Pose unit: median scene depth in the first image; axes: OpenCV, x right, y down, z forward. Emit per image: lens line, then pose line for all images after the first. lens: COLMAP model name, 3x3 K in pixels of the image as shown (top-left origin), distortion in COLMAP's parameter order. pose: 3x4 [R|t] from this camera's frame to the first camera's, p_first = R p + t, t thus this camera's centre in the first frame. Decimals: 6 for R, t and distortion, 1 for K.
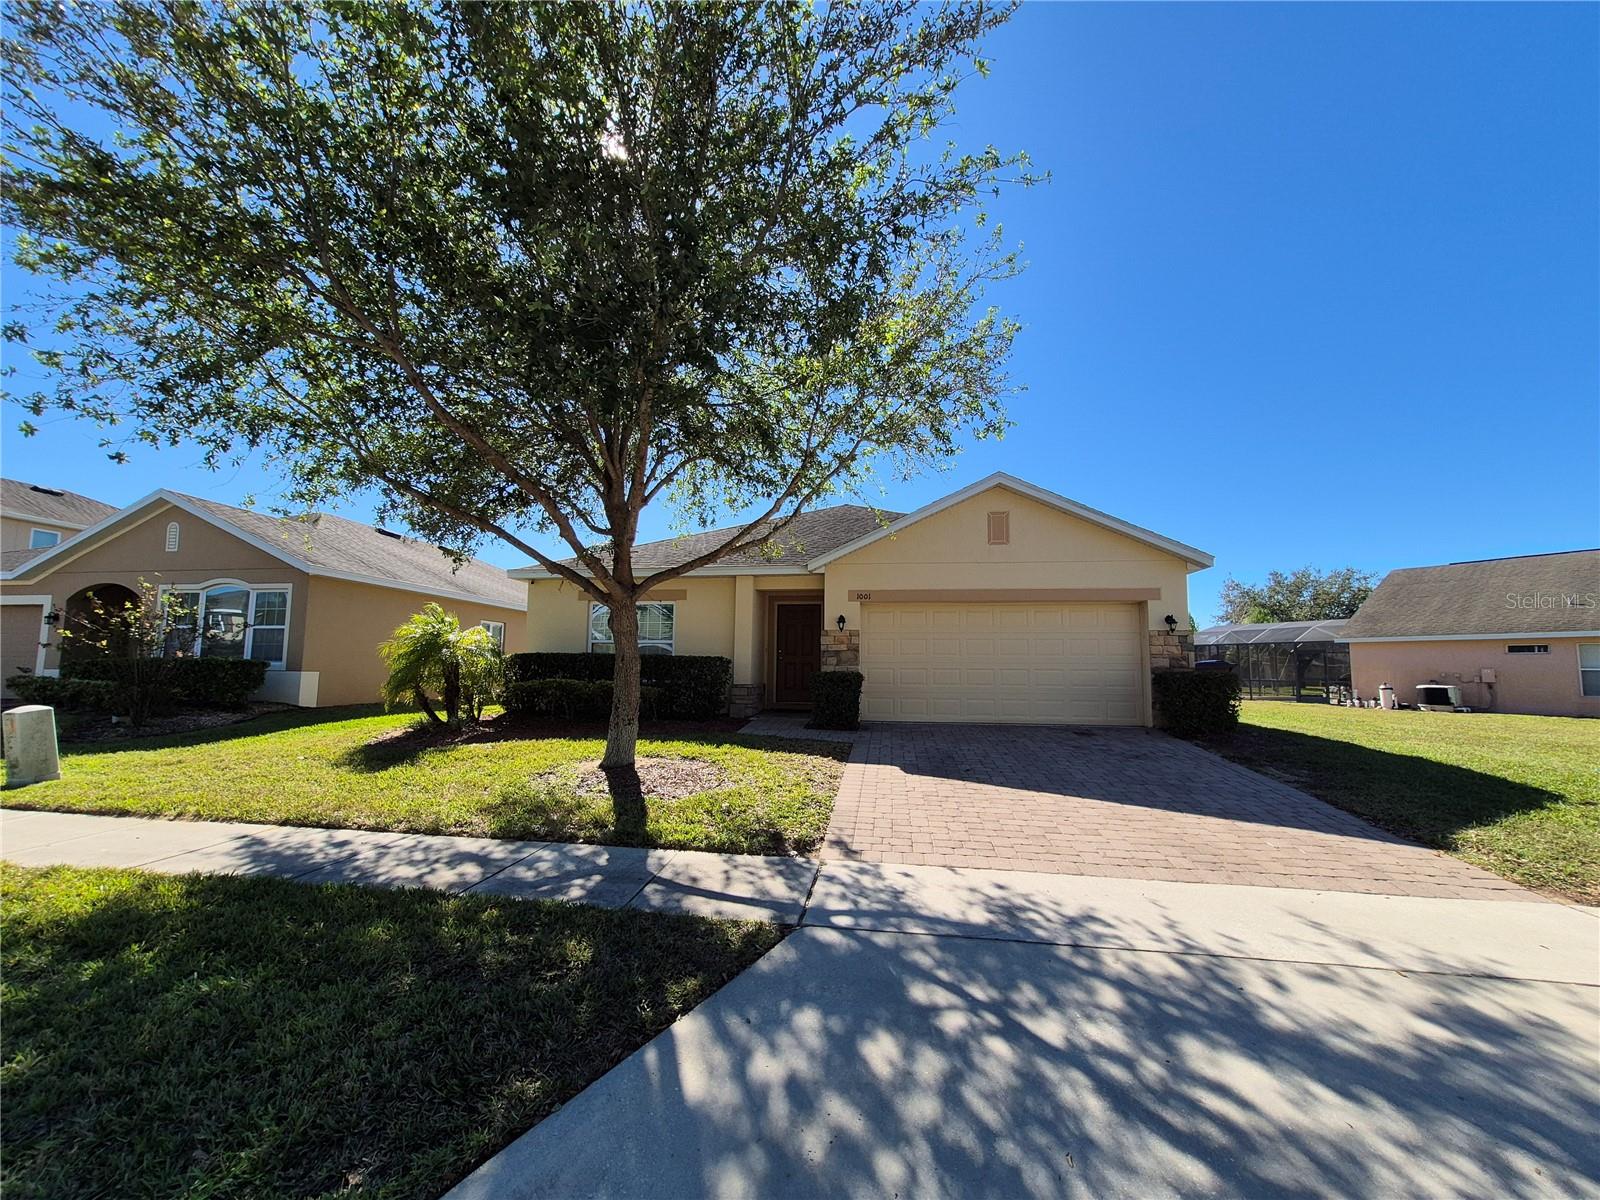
lens RADIAL K [[625.3, 0, 799.2], [0, 625.3, 607.2], [0, 0, 1]] dist [0.000074, -0.000298]
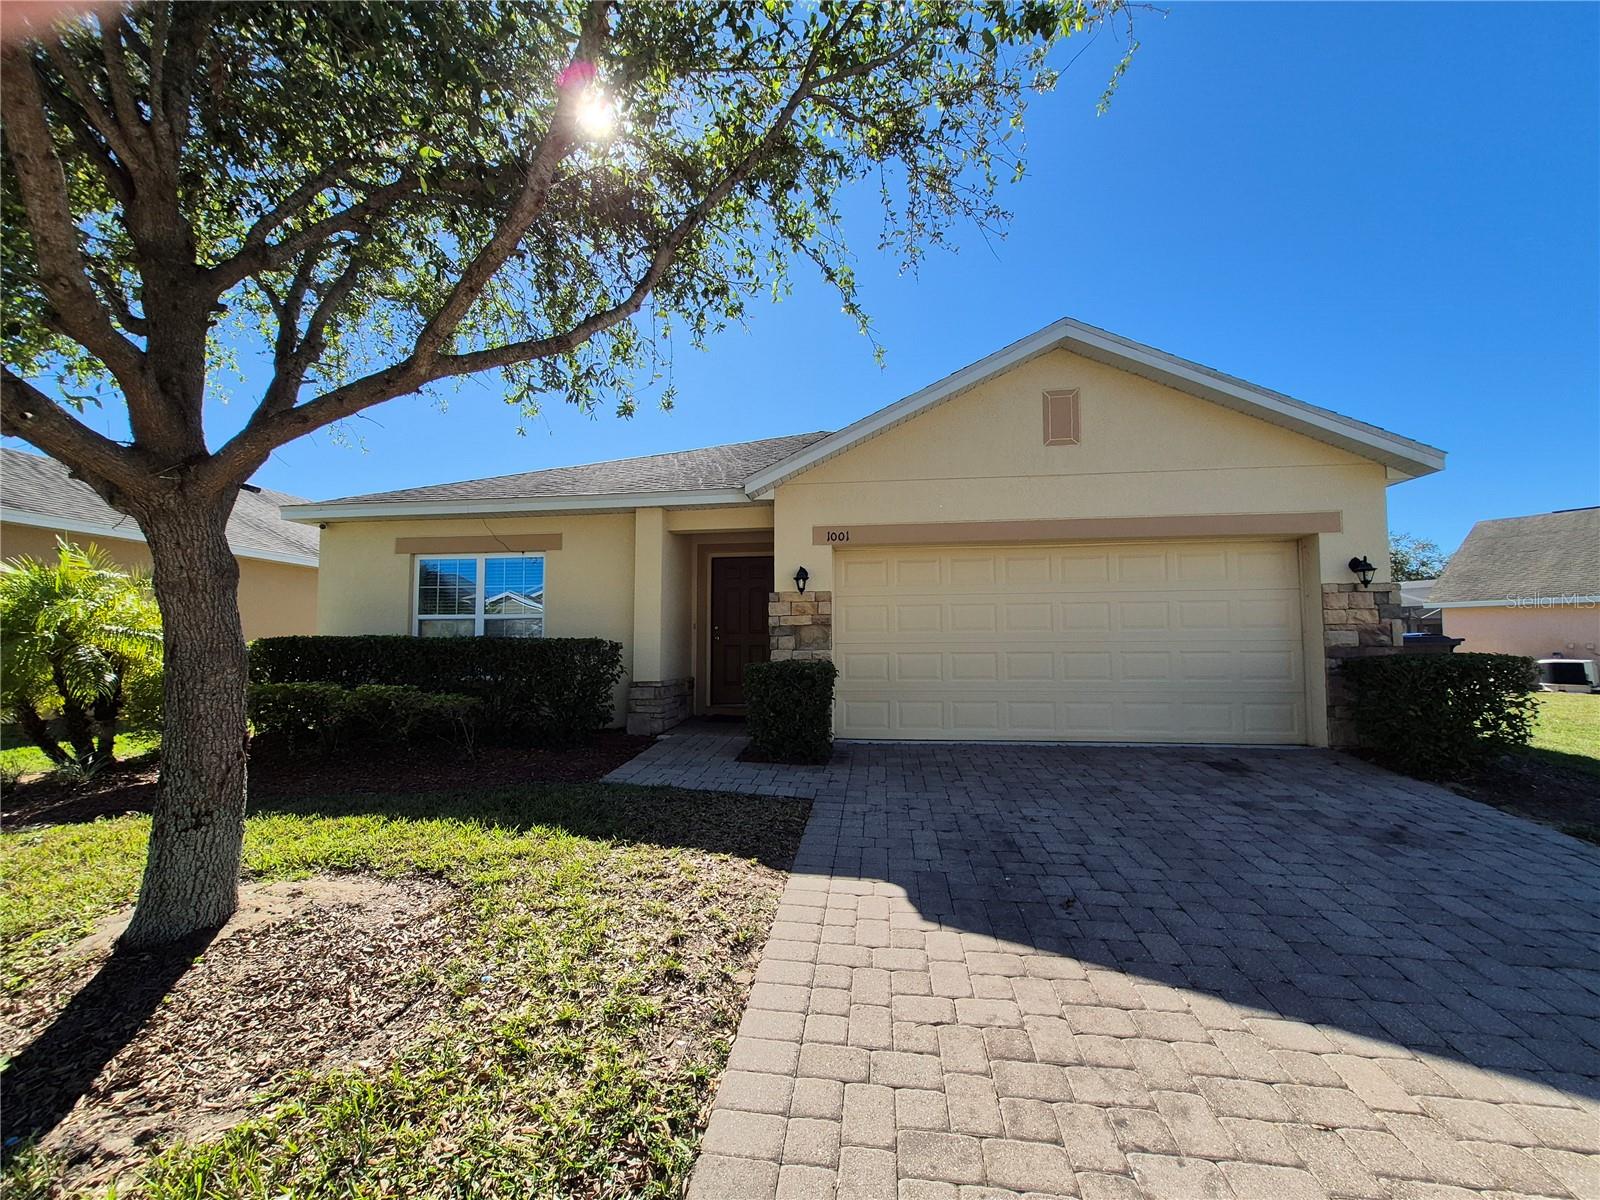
lens RADIAL K [[625.3, 0, 796.2], [0, 625.3, 612.8], [0, 0, 1]] dist [0.000074, -0.000298]
pose [[0.999828, -0.013730, 0.012473, 0.054913], [0.013144, 0.998859, 0.045914, 0.028995], [-0.013089, -0.045742, 0.998868, 0.397182]]
